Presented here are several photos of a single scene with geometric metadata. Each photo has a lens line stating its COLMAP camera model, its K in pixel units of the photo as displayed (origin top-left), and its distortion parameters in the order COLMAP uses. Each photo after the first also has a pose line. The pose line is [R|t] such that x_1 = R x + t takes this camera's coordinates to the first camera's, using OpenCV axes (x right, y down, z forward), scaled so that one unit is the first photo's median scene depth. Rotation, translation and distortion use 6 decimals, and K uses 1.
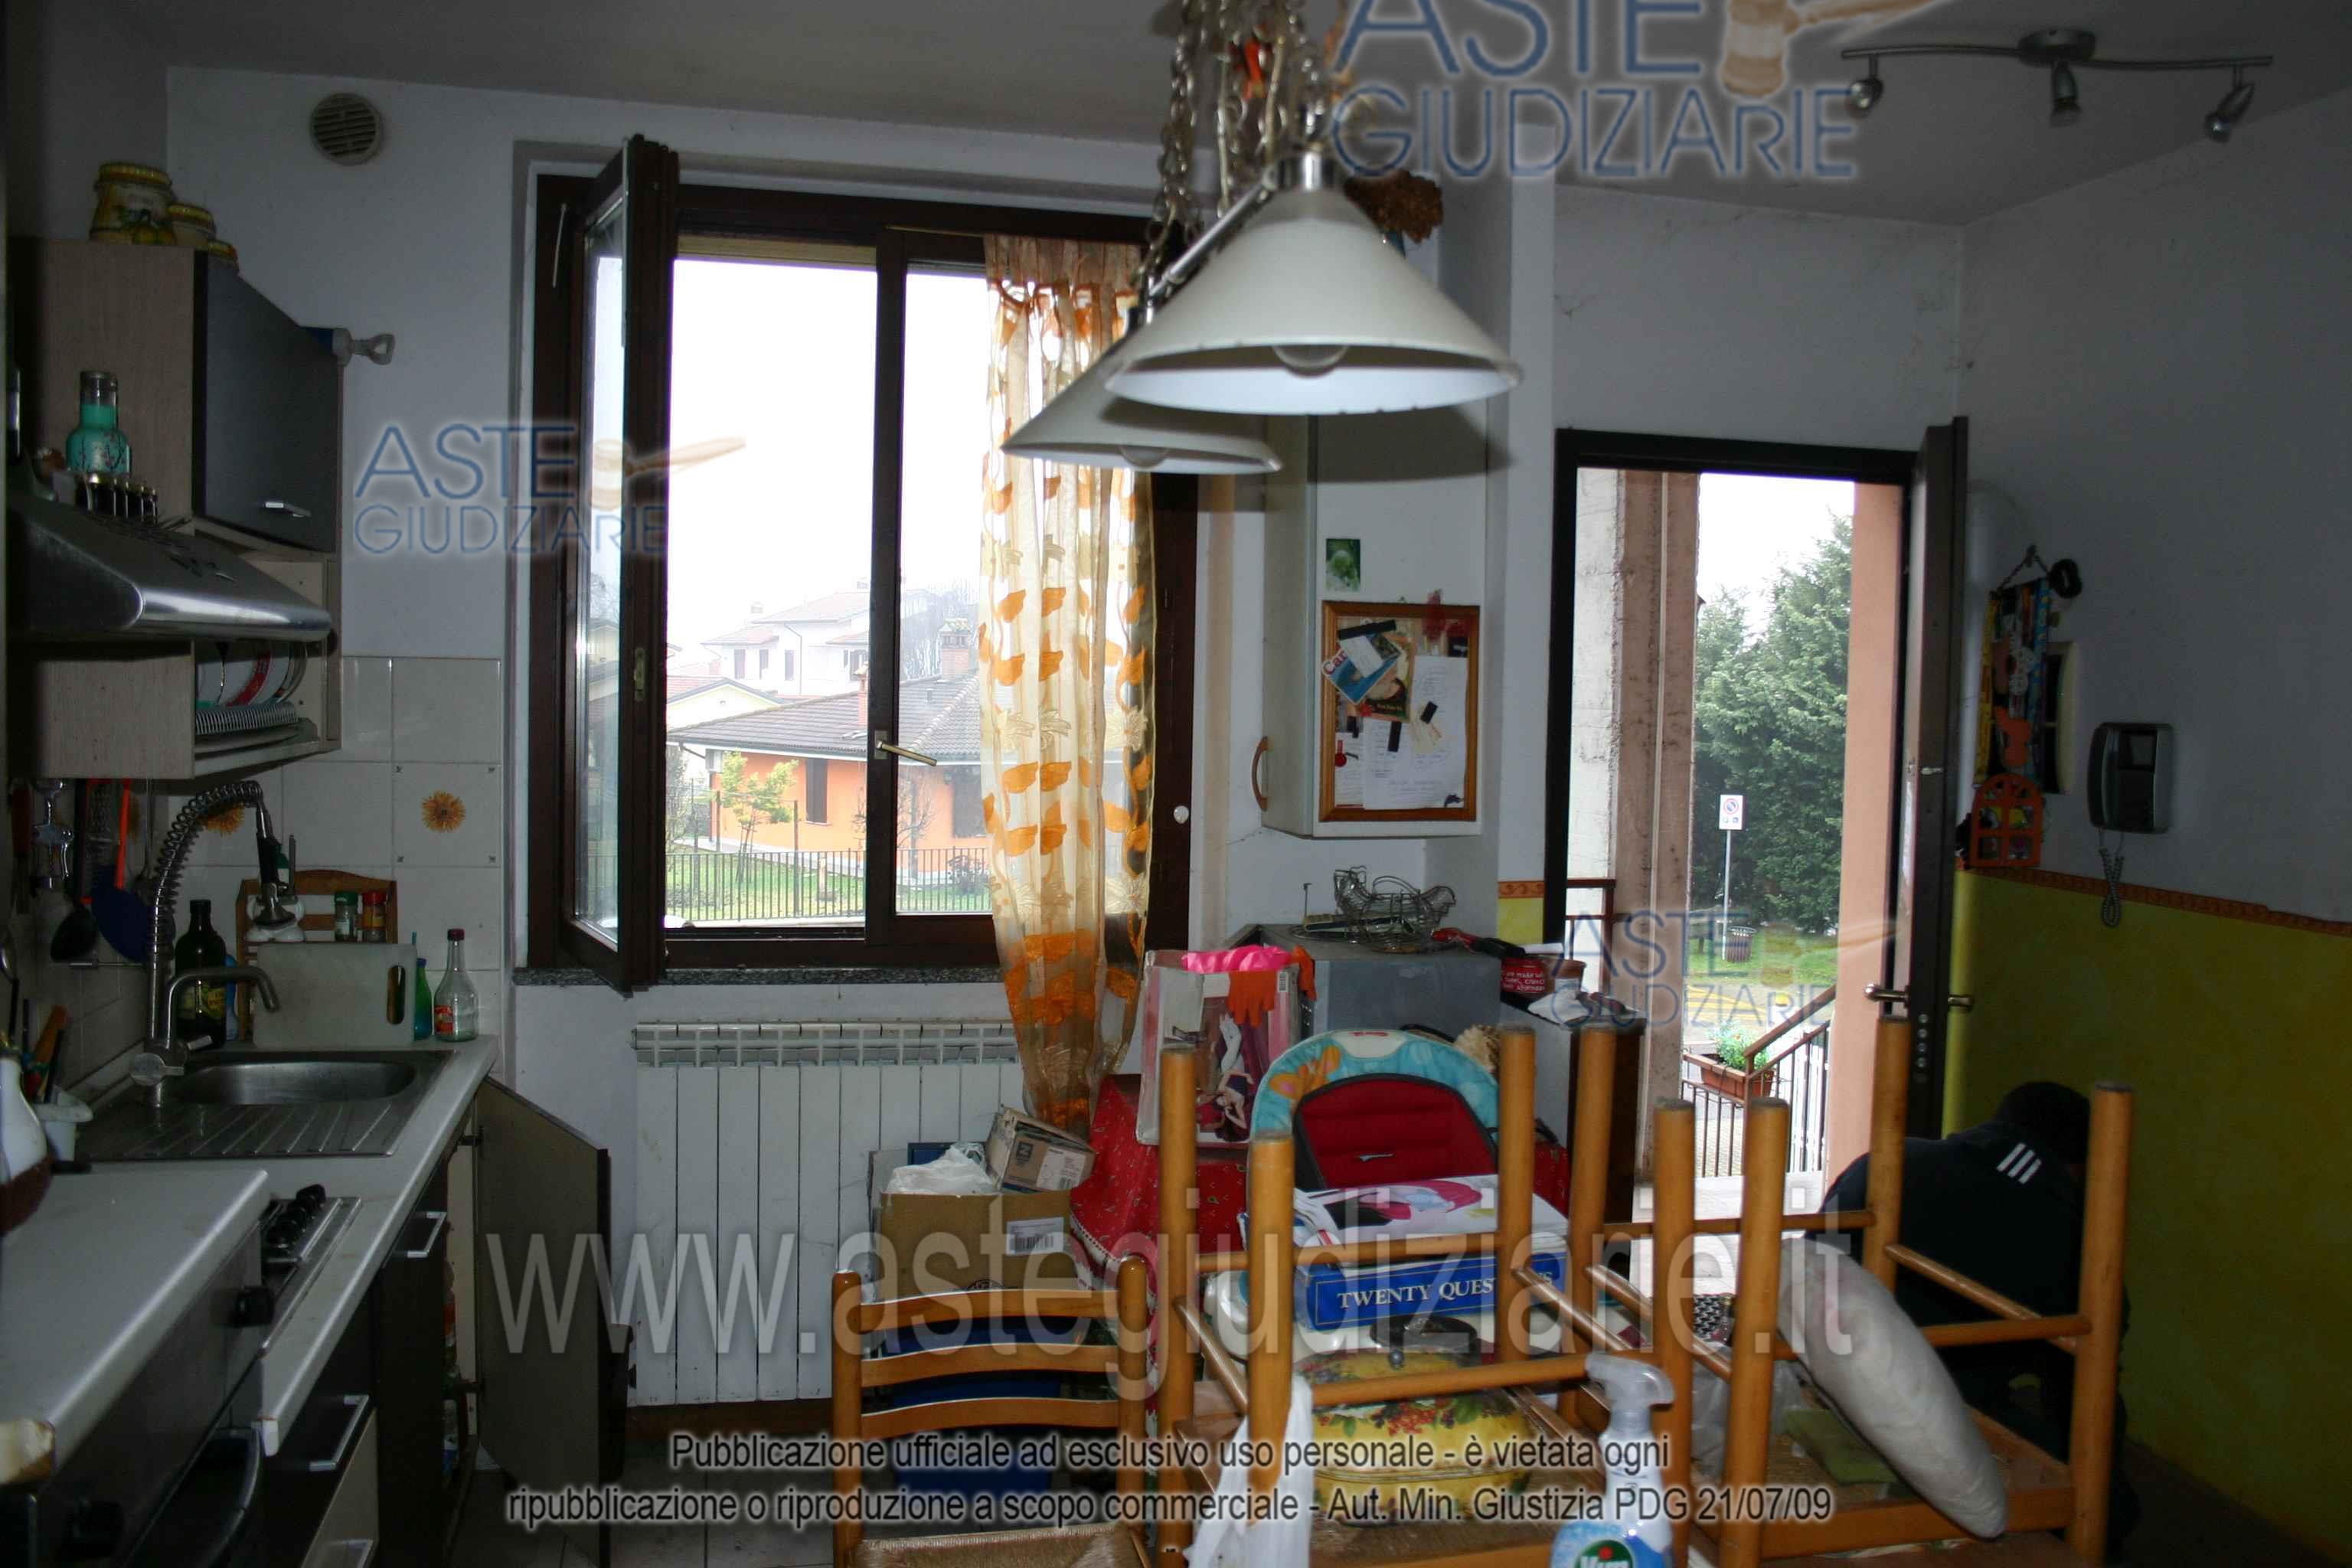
lens RADIAL K [[1958.8, 0, 1176.0], [0, 1958.8, 784.0], [0, 0, 1]] dist [-0.173571, 0.151392]
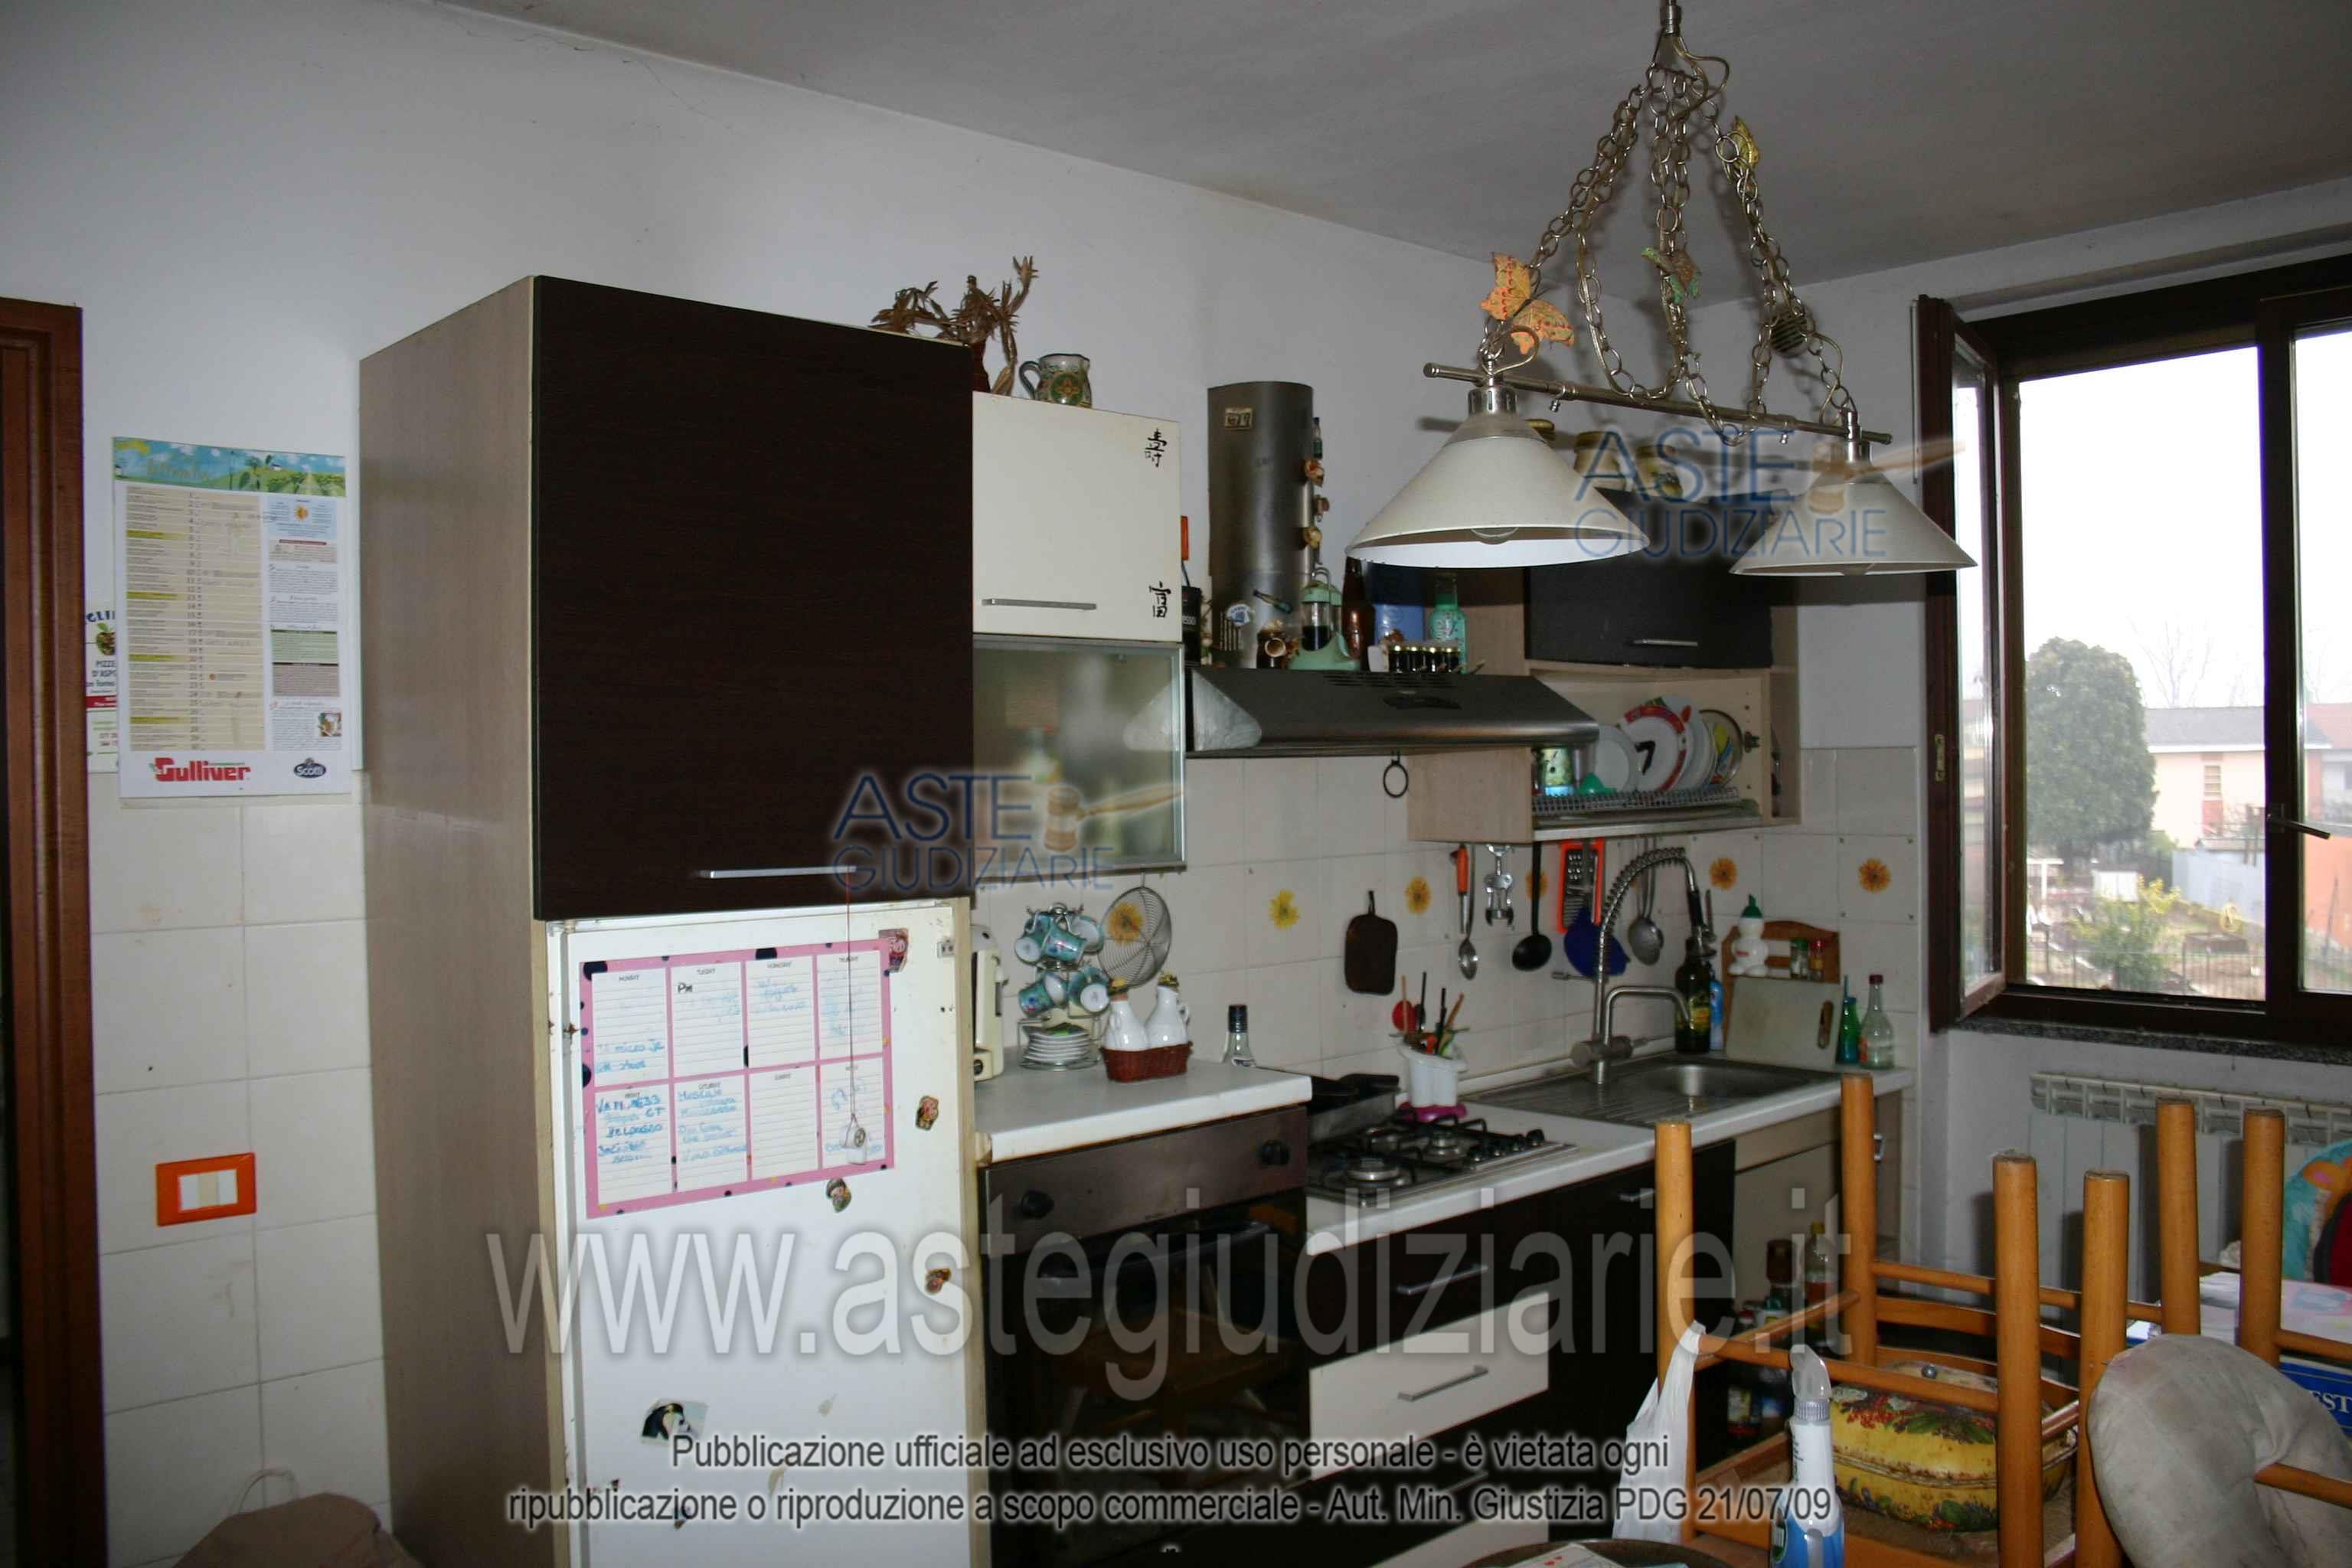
lens RADIAL K [[1958.8, 0, 1176.0], [0, 1958.8, 784.0], [0, 0, 1]] dist [-0.173571, 0.151392]
pose [[0.446047, -0.021046, -0.894762, 0.498555], [-0.018345, 0.999298, -0.032651, 0.004179], [0.894822, 0.030979, 0.445348, 0.073987]]
